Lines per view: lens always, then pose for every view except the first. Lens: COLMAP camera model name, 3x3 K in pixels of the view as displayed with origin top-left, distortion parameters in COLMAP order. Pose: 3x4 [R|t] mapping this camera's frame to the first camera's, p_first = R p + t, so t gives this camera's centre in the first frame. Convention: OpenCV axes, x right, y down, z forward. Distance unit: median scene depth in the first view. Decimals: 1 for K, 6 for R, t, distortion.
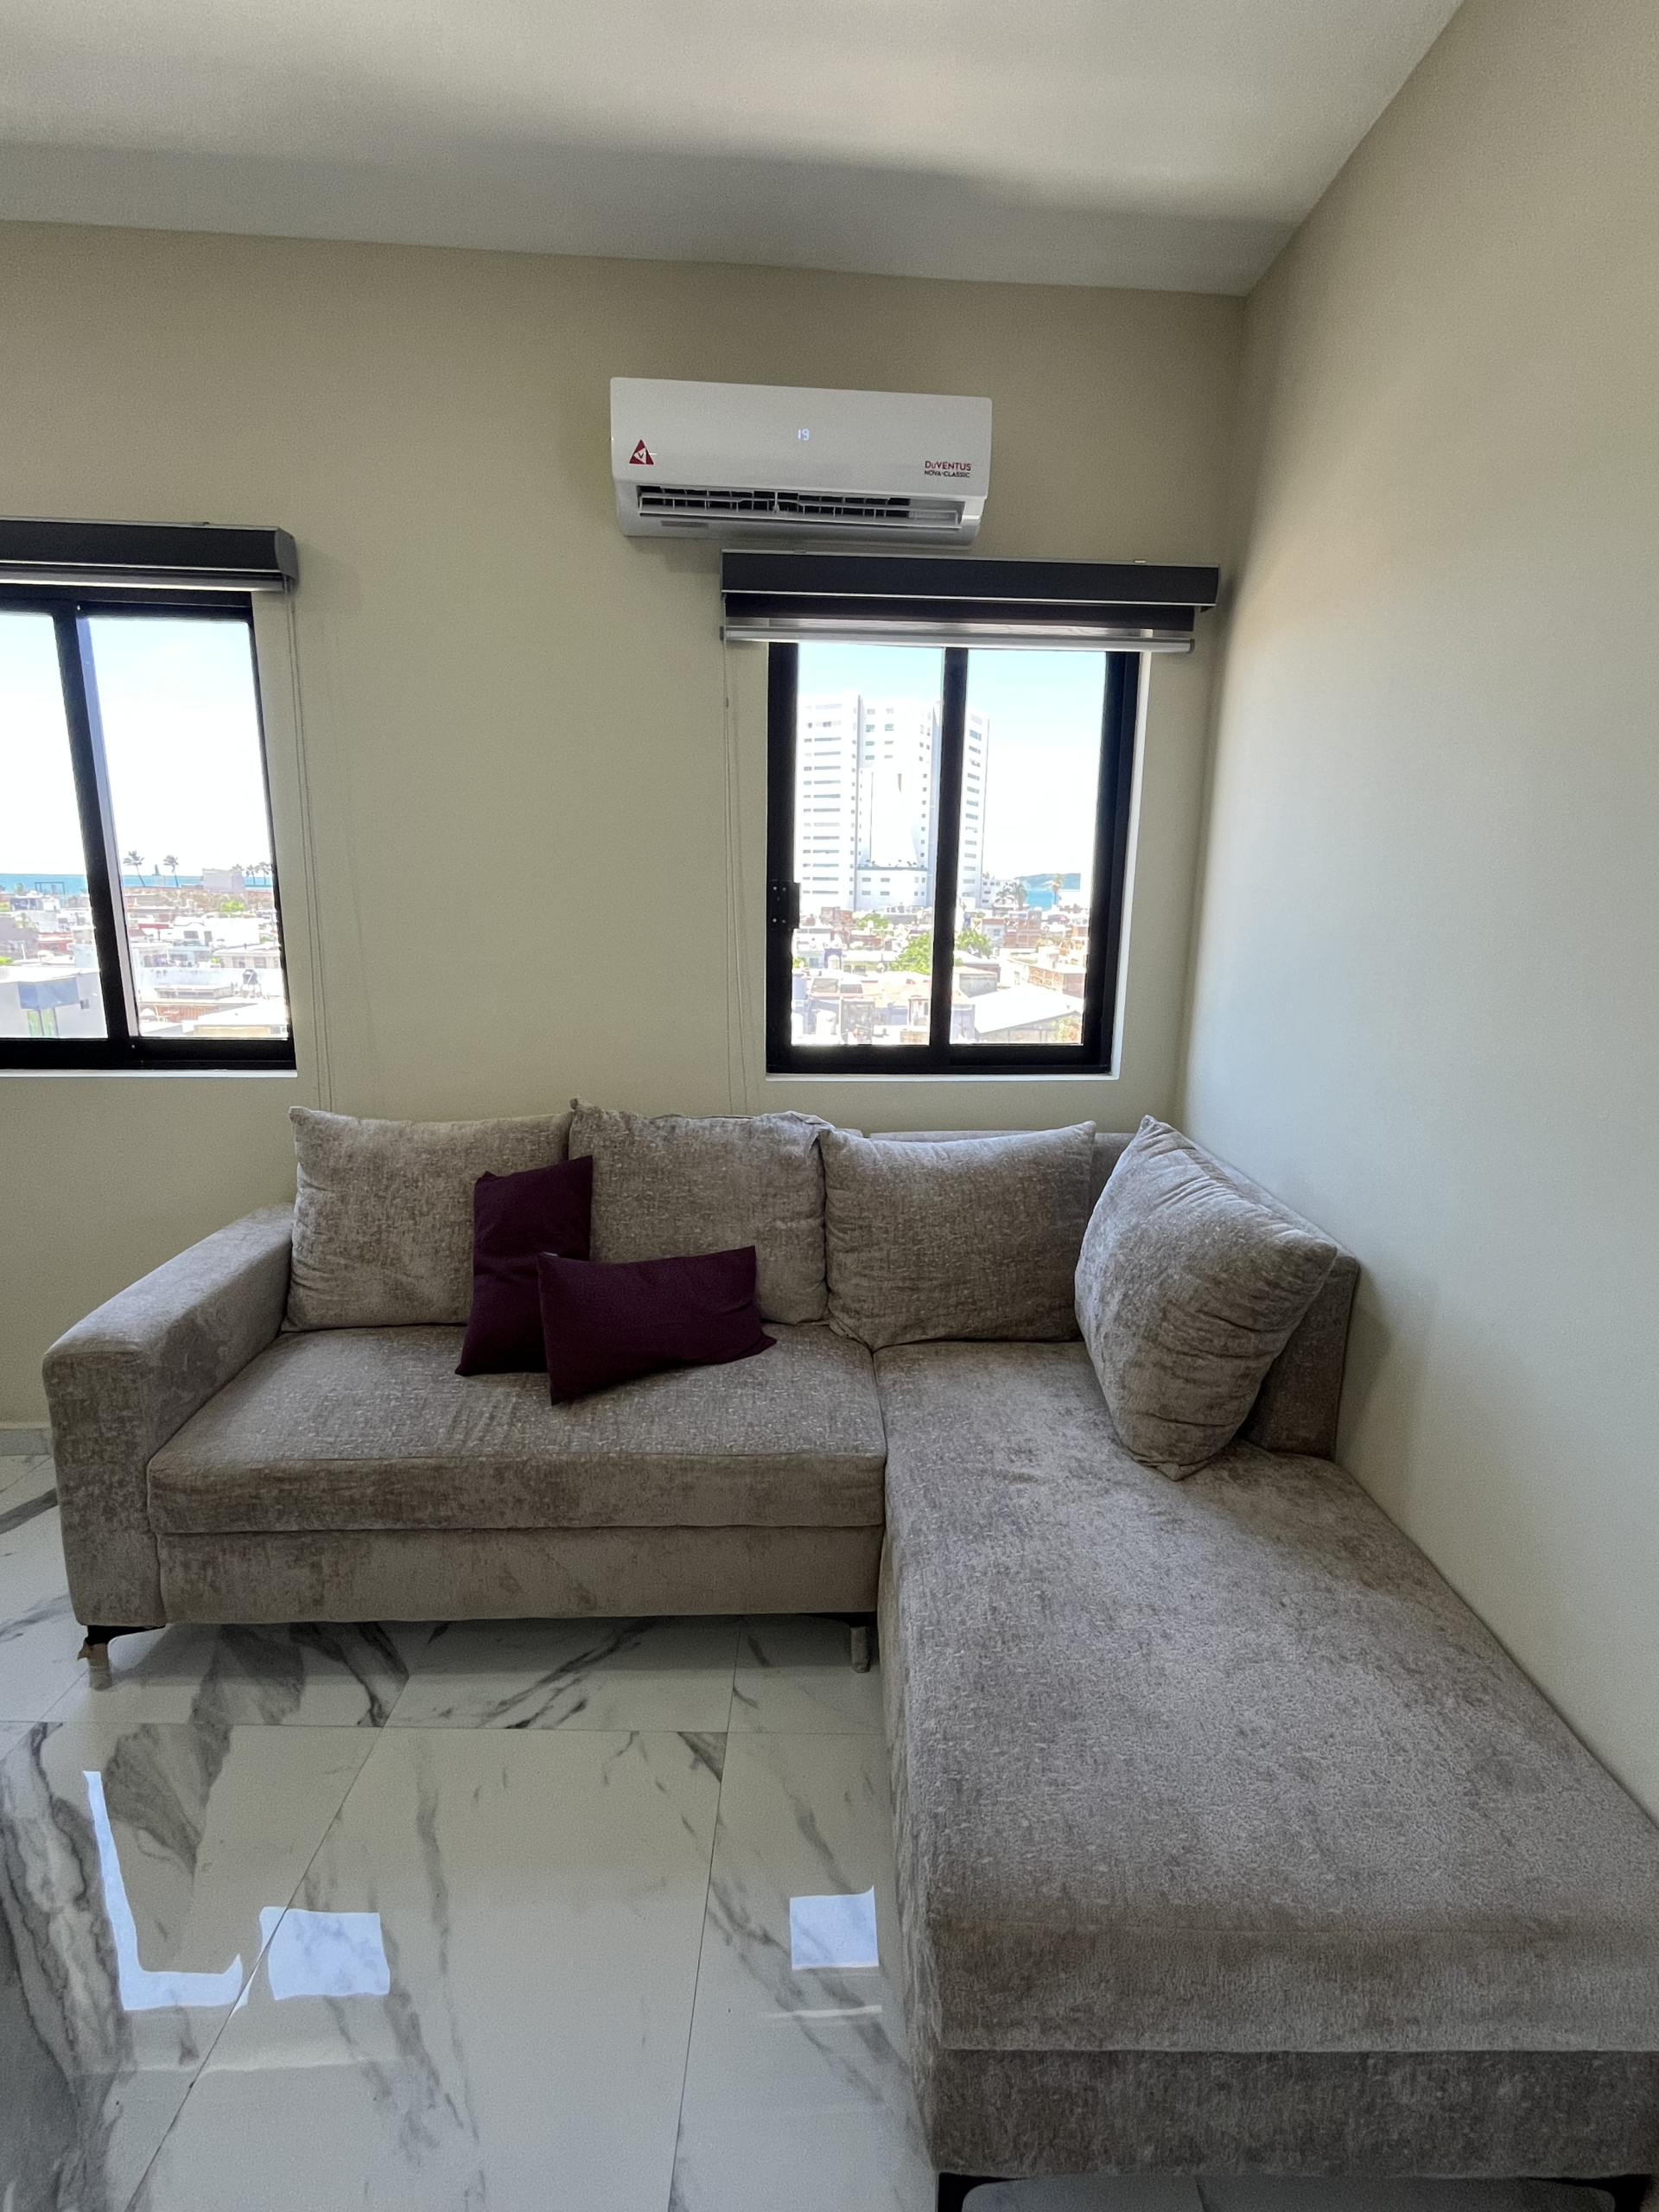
lens RADIAL K [[996.8, 0, 829.5], [0, 996.8, 1106.0], [0, 0, 1]] dist [-0.002348, -0.000497]
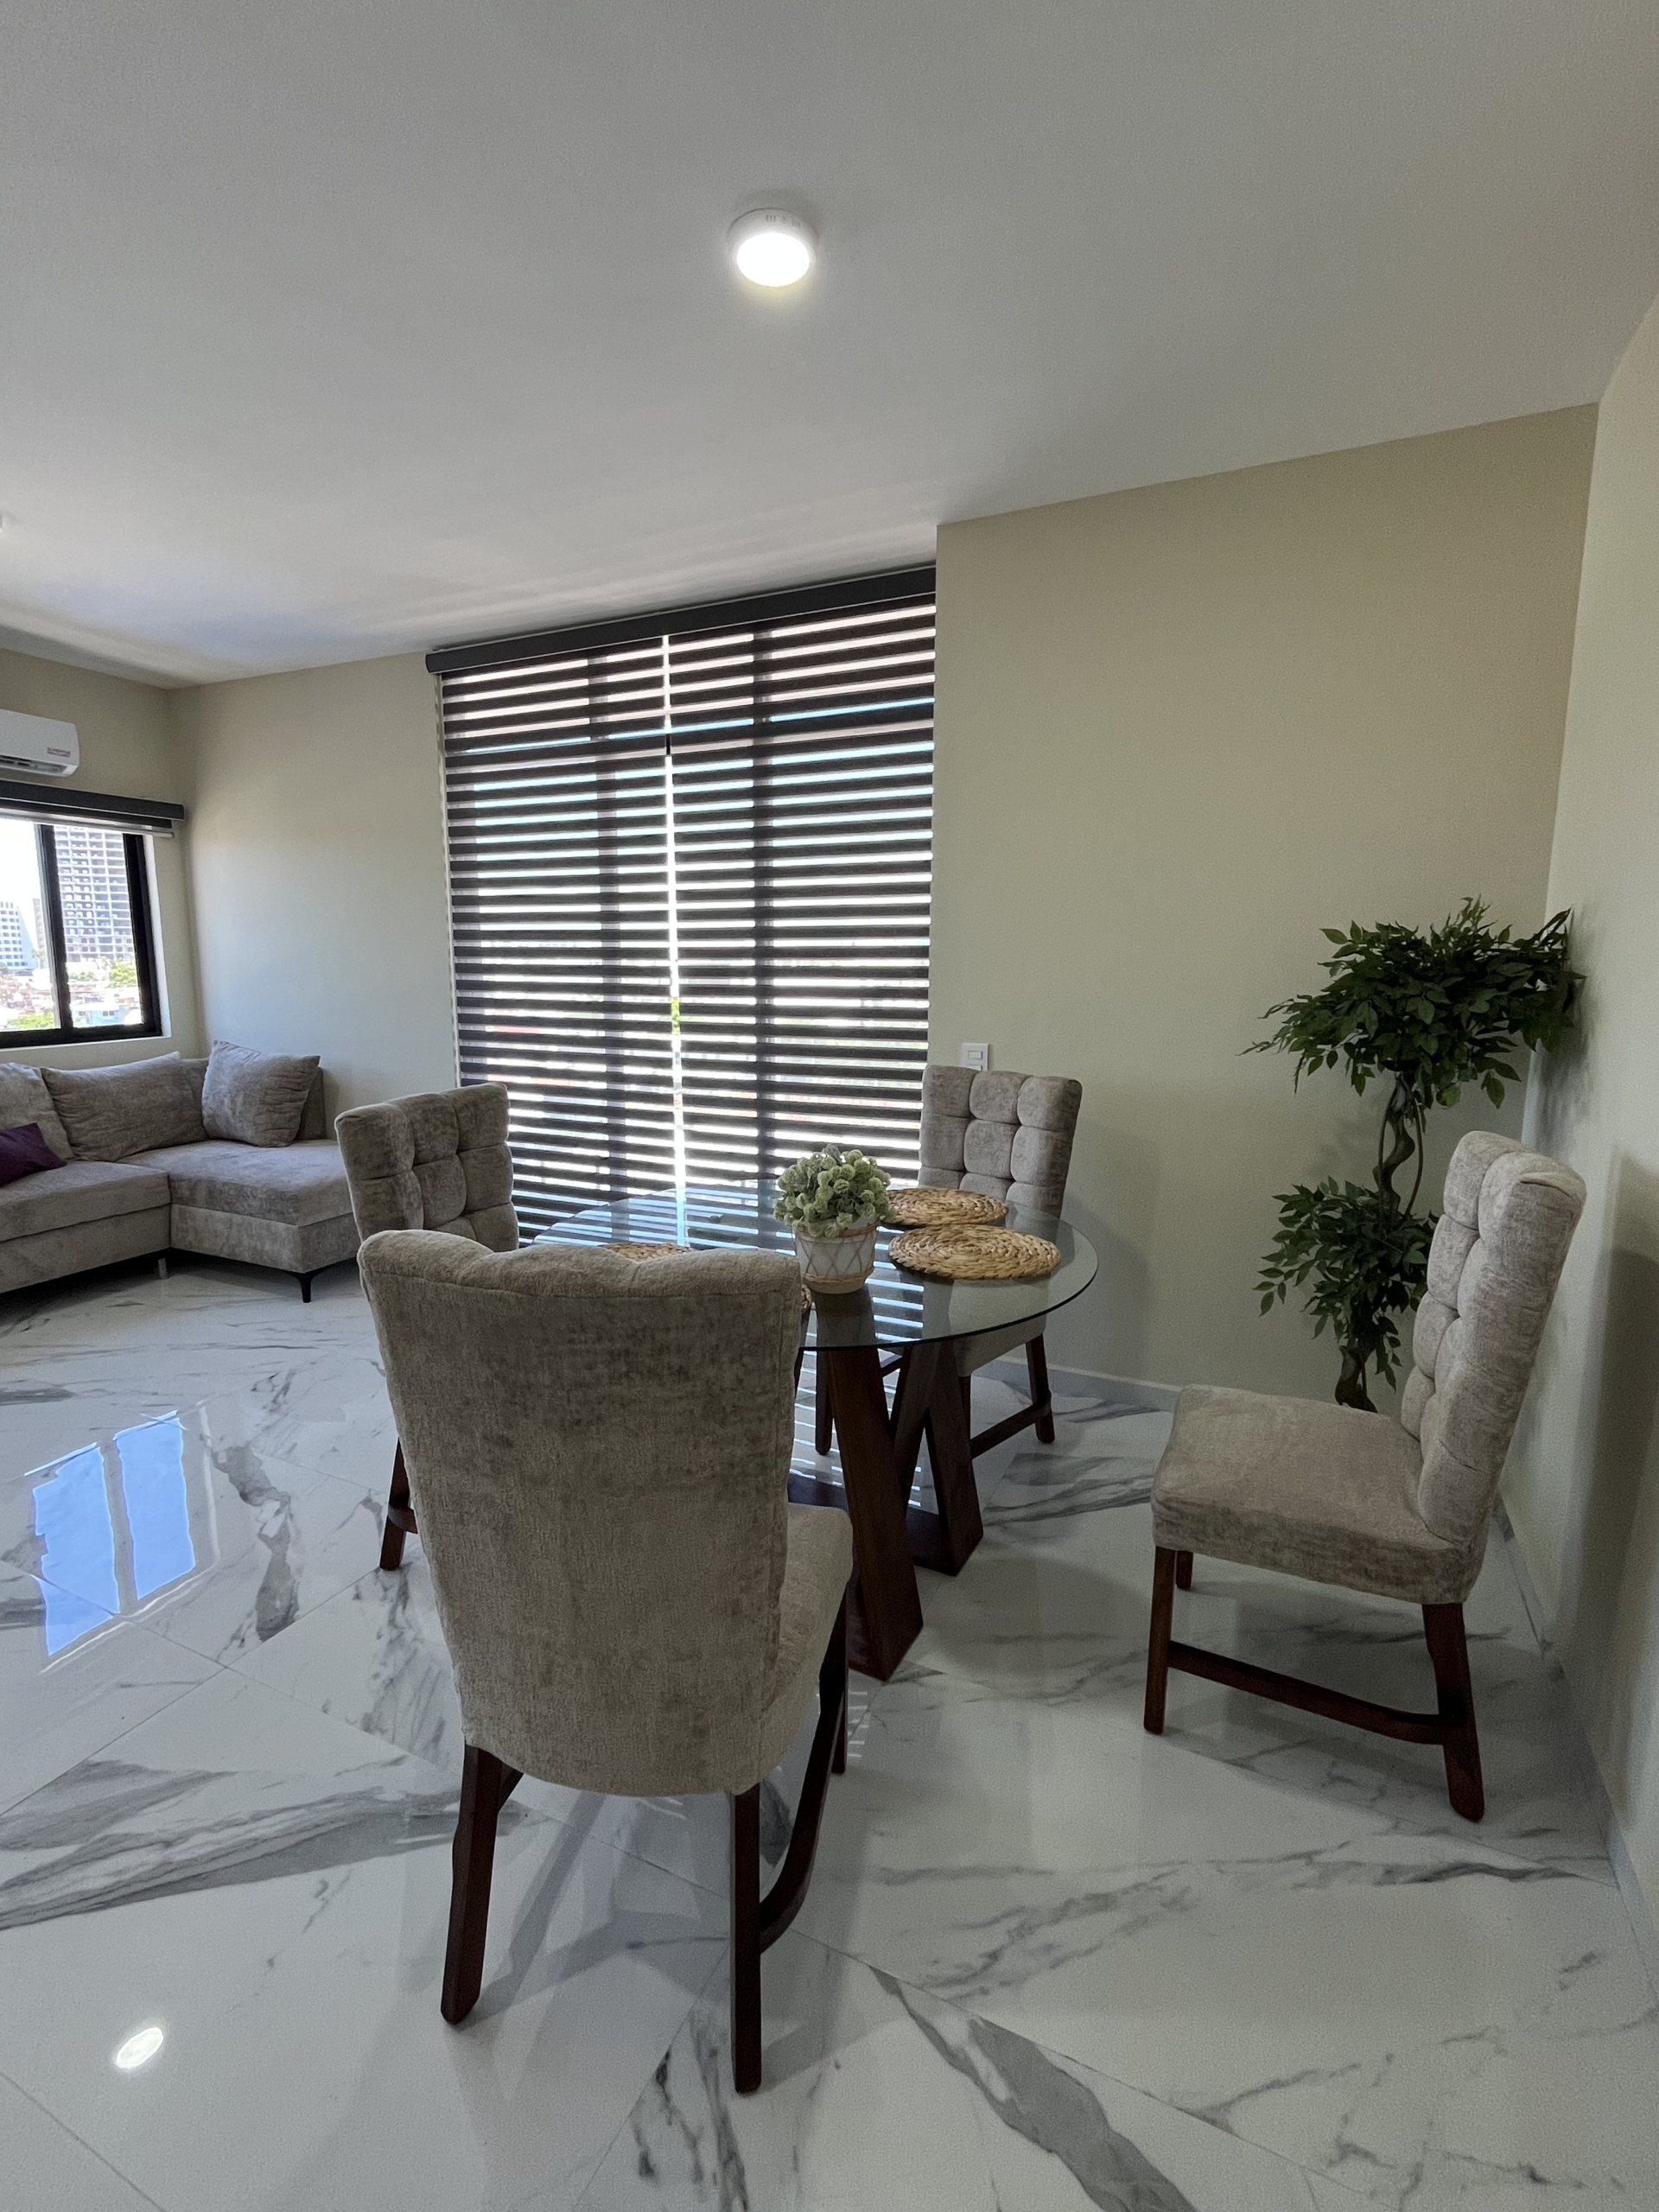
lens RADIAL K [[996.8, 0, 829.5], [0, 996.8, 1106.0], [0, 0, 1]] dist [-0.002348, -0.000497]
pose [[0.429291, -0.151614, 0.890349, -1.111794], [0.199038, 0.977454, 0.070479, 0.272612], [-0.880961, 0.146958, 0.449790, -1.237009]]
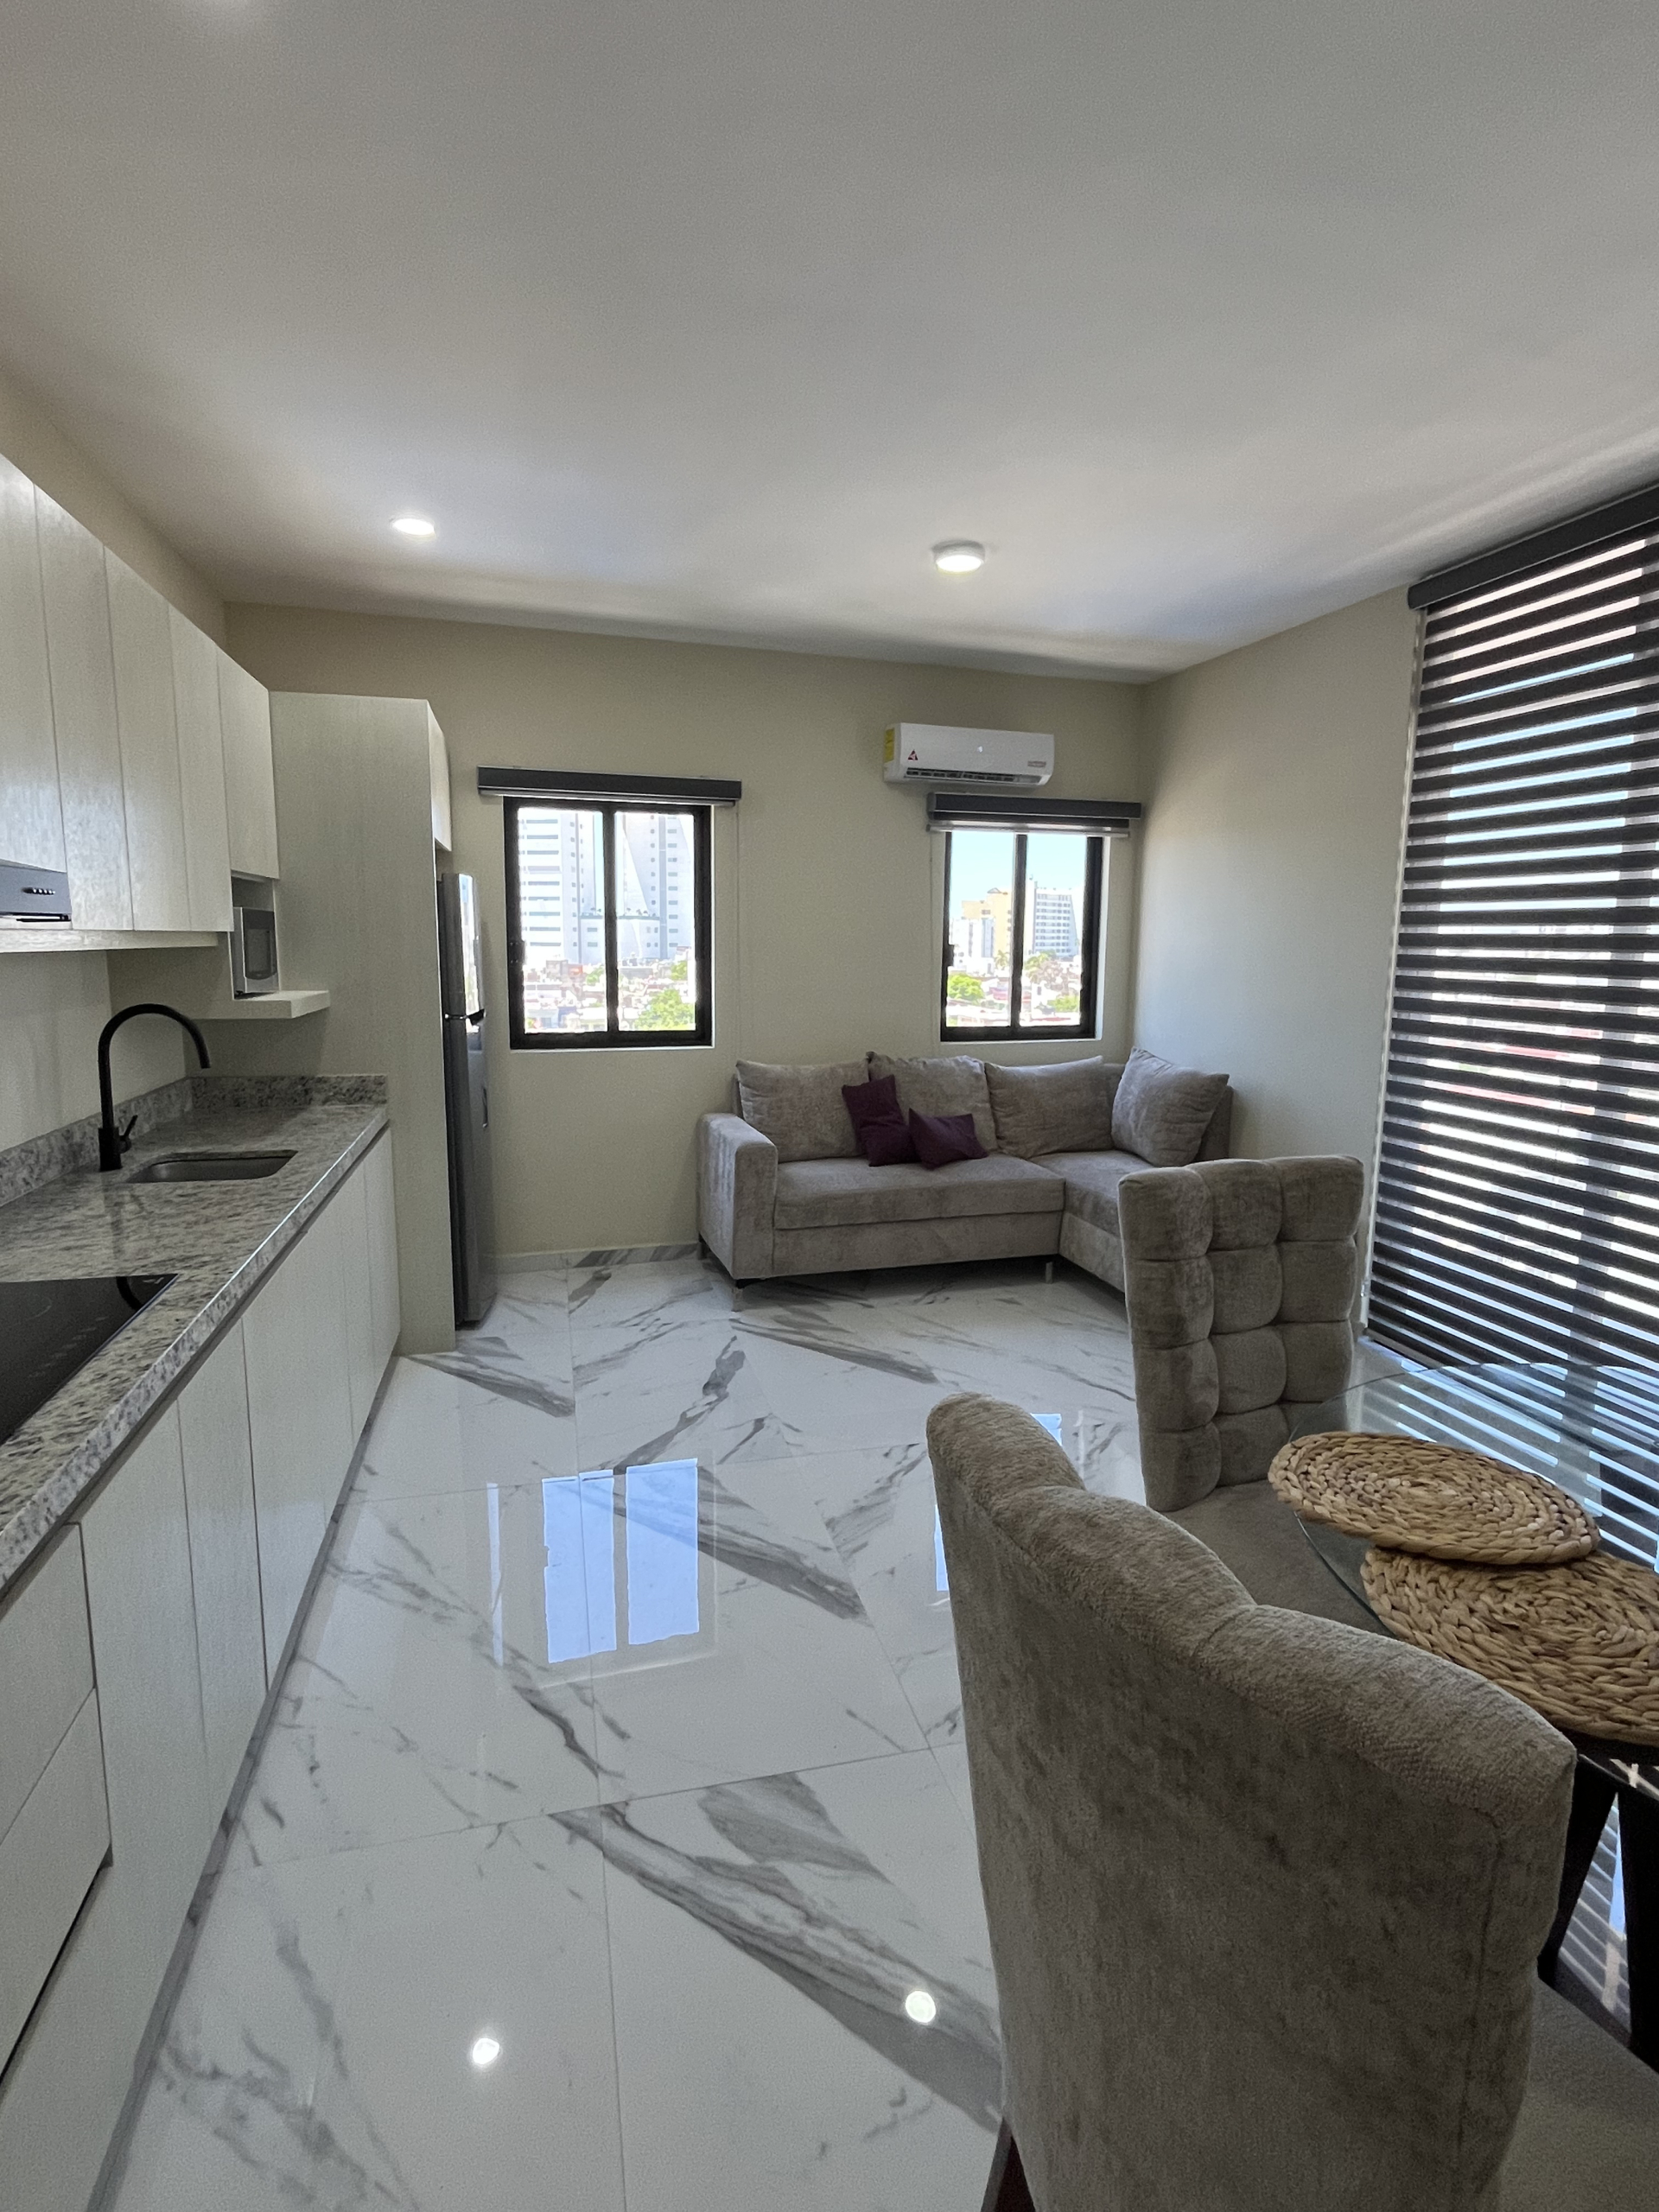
lens RADIAL K [[1119.8, 0, 829.5], [0, 1119.8, 1106.0], [0, 0, 1]] dist [-0.002354, 0.000263]
pose [[0.969966, -0.044841, 0.239072, -0.907503], [0.060509, 0.996446, -0.058603, 0.238141], [-0.235595, 0.071309, 0.969232, -1.205036]]
